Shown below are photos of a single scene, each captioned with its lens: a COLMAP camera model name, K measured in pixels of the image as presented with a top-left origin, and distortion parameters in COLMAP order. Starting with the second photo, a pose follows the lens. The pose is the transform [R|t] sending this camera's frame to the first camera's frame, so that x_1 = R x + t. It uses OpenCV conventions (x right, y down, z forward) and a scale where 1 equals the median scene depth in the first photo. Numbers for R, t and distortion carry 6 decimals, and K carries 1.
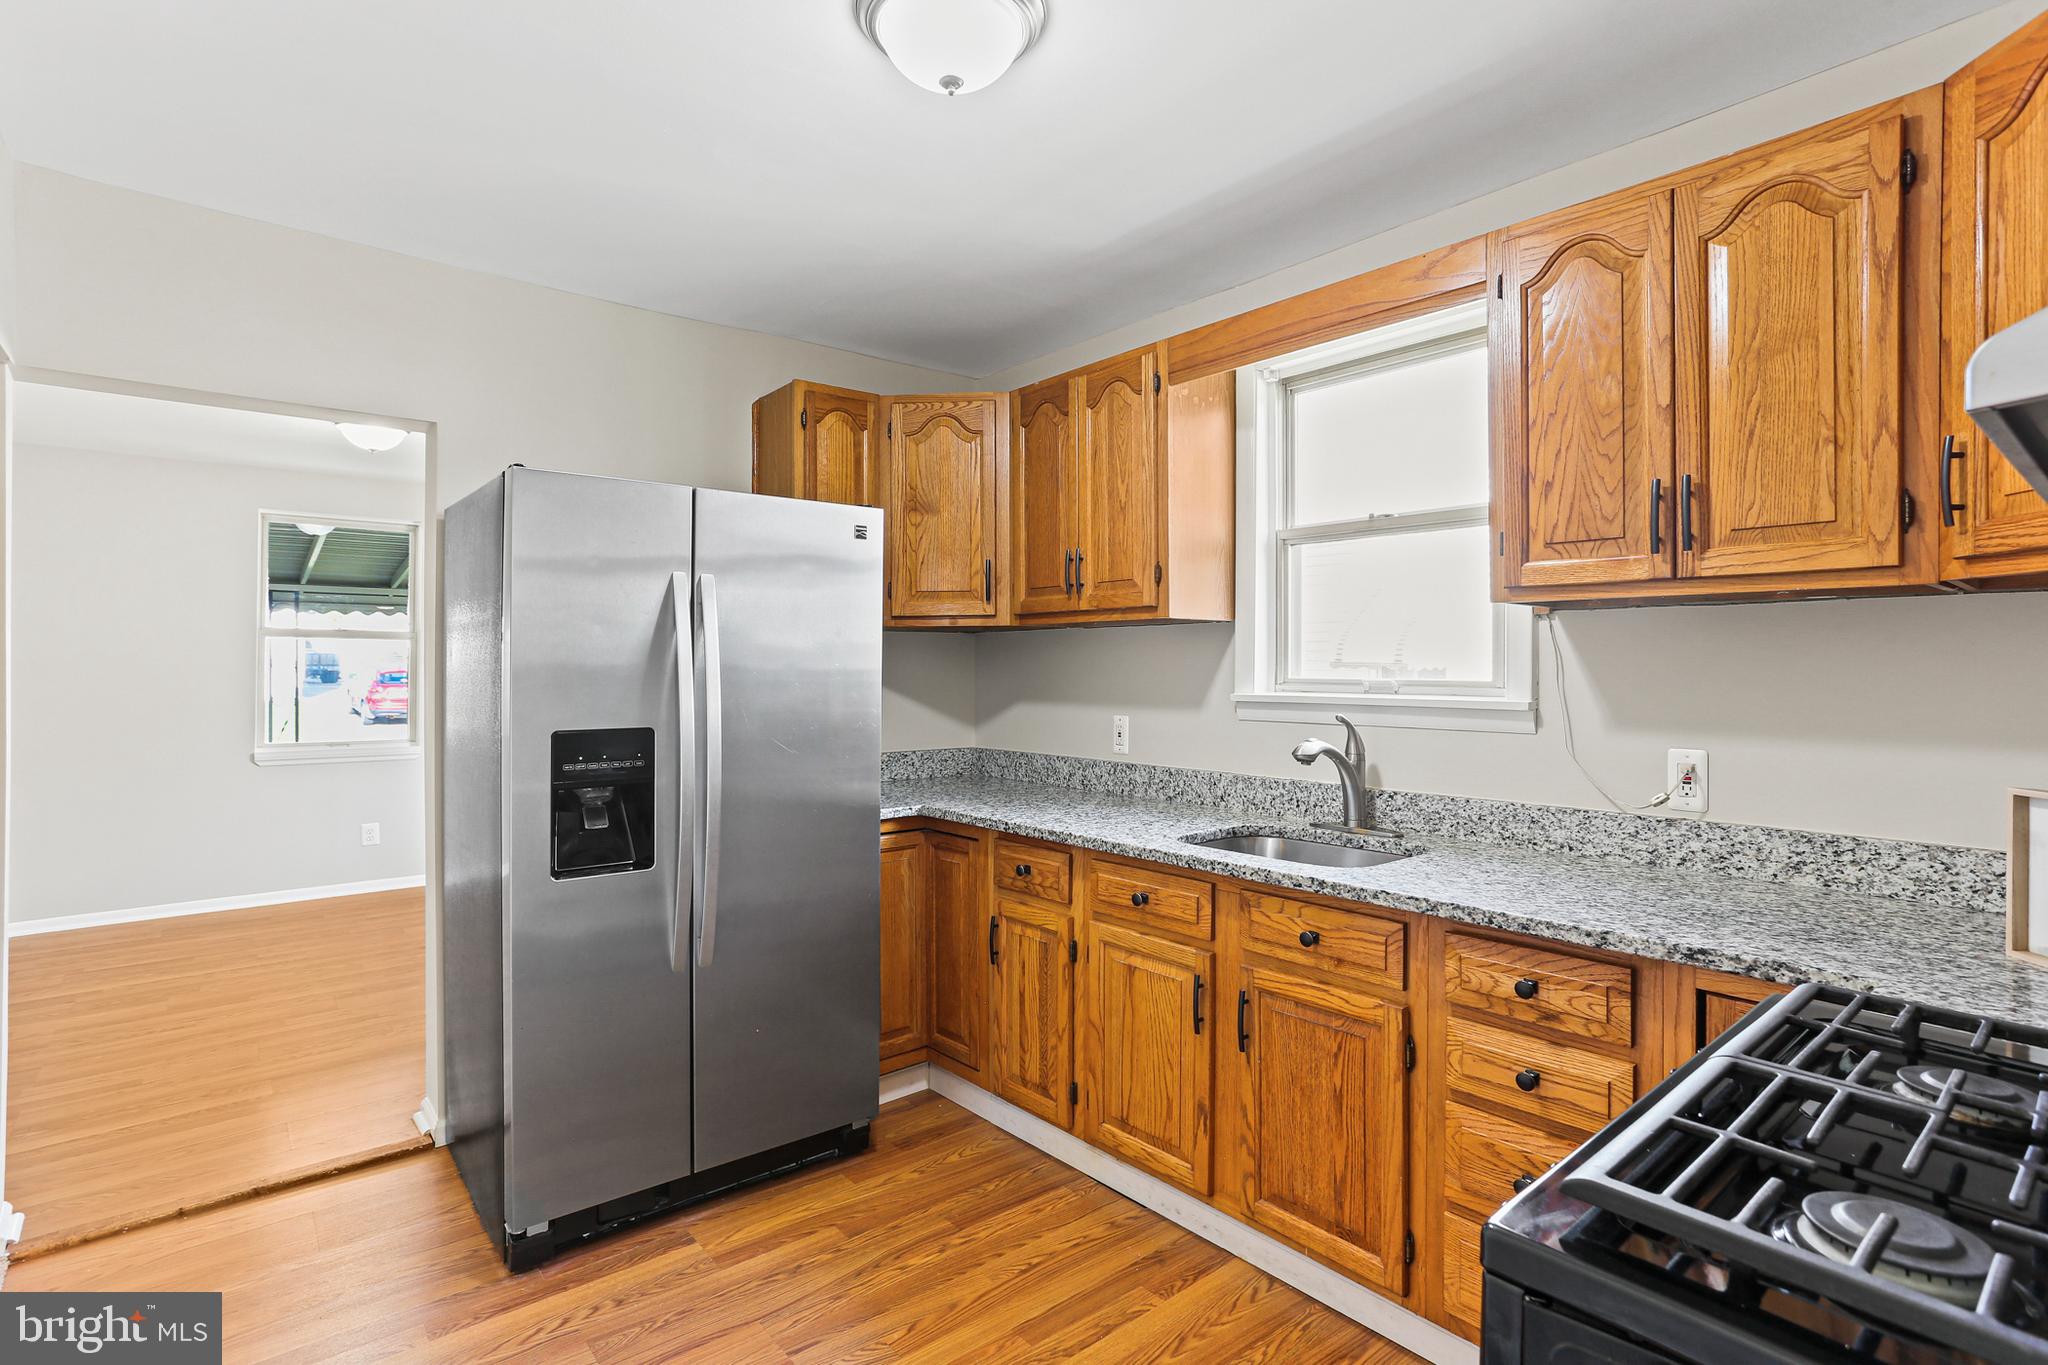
lens RADIAL K [[1019.3, 0, 1024.0], [0, 1019.3, 682.5], [0, 0, 1]] dist [-0.045586, 0.029785]
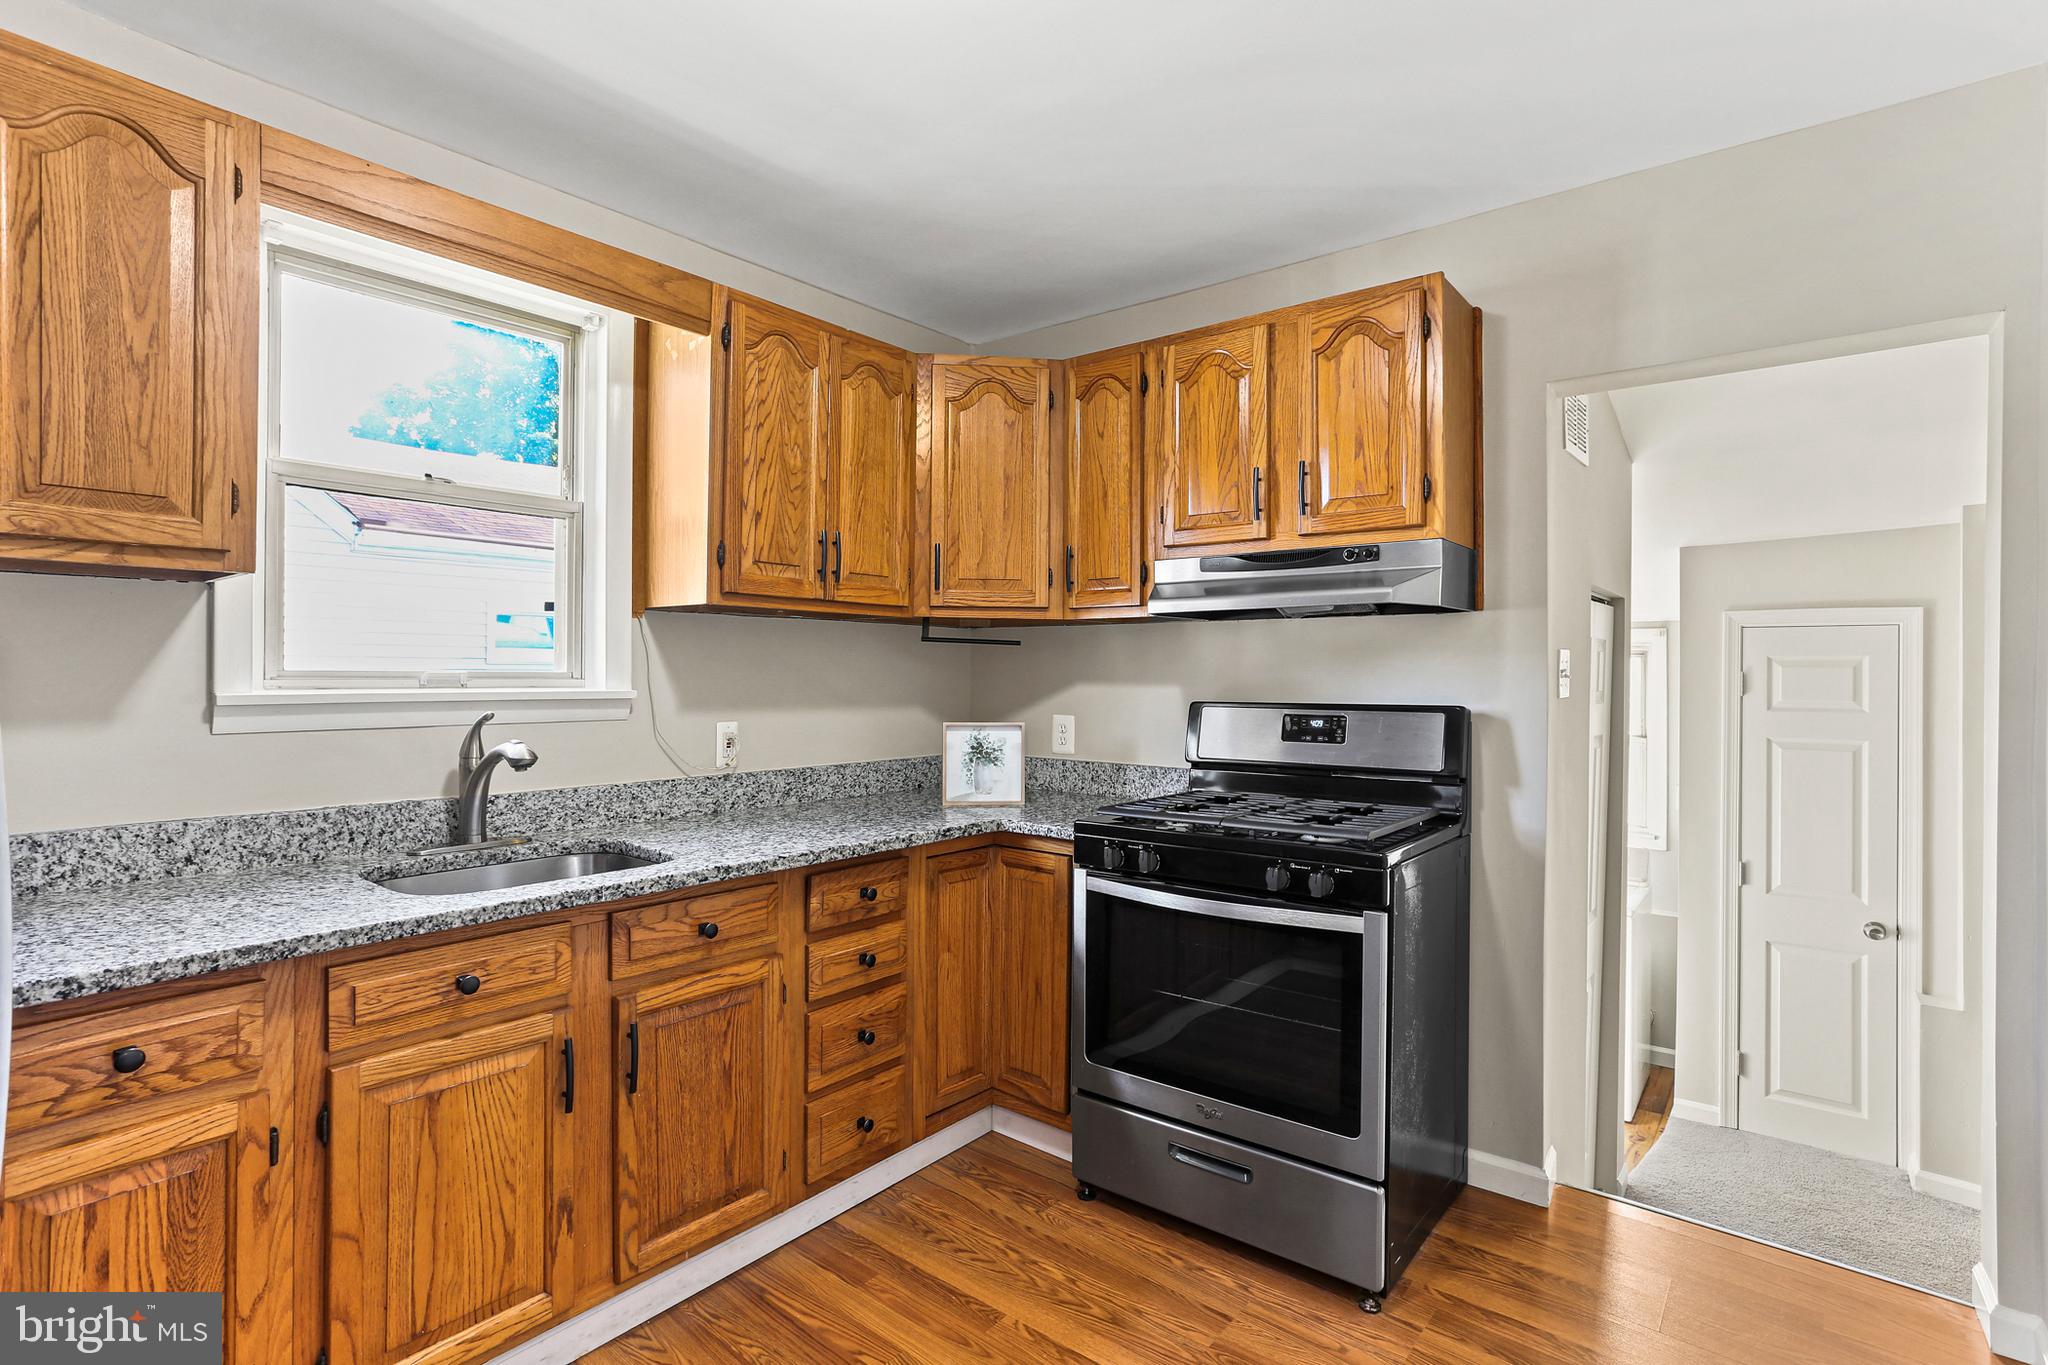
lens RADIAL K [[1019.3, 0, 1024.0], [0, 1019.3, 682.5], [0, 0, 1]] dist [-0.045586, 0.029785]
pose [[-0.199158, -0.014434, 0.979861, -0.732918], [0.006641, 0.999849, 0.016079, -0.005052], [-0.979945, 0.009710, -0.199032, 0.865859]]
